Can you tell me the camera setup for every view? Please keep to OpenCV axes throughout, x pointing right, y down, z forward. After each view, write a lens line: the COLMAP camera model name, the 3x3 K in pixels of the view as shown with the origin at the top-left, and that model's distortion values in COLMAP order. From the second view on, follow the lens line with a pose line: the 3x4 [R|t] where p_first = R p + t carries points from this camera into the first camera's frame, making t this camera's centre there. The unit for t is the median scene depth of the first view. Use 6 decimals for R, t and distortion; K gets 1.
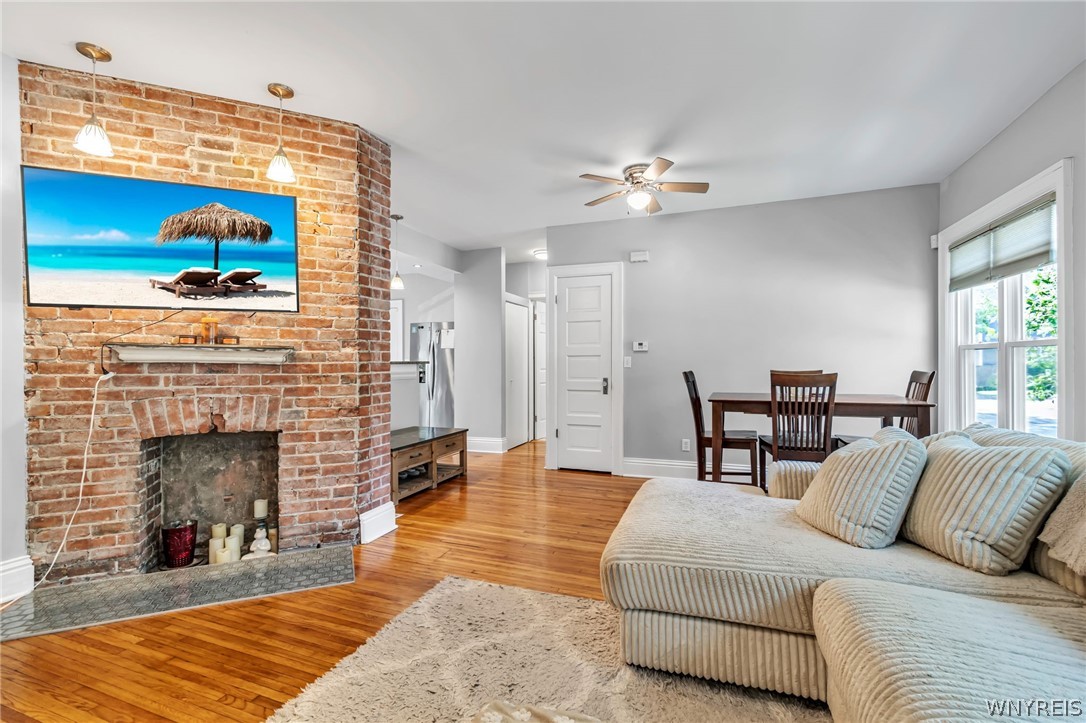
lens RADIAL K [[481.1, 0, 544.6], [0, 481.1, 360.0], [0, 0, 1]] dist [0.000667, -0.000312]
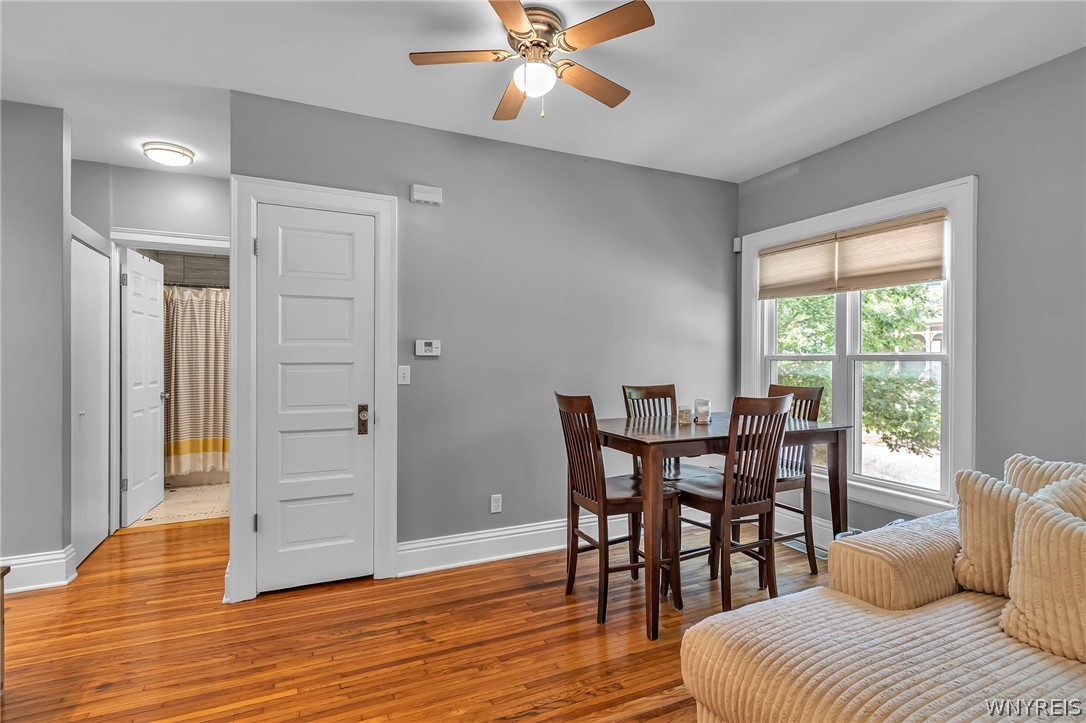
lens RADIAL K [[543.3, 0, 543.0], [0, 543.3, 361.5], [0, 0, 1]] dist [0.001492, 0.000139]
pose [[0.699204, 0.003529, 0.714913, -0.181536], [-0.008059, 0.999963, 0.002947, -0.015714], [-0.714876, -0.007822, 0.699207, 0.450961]]
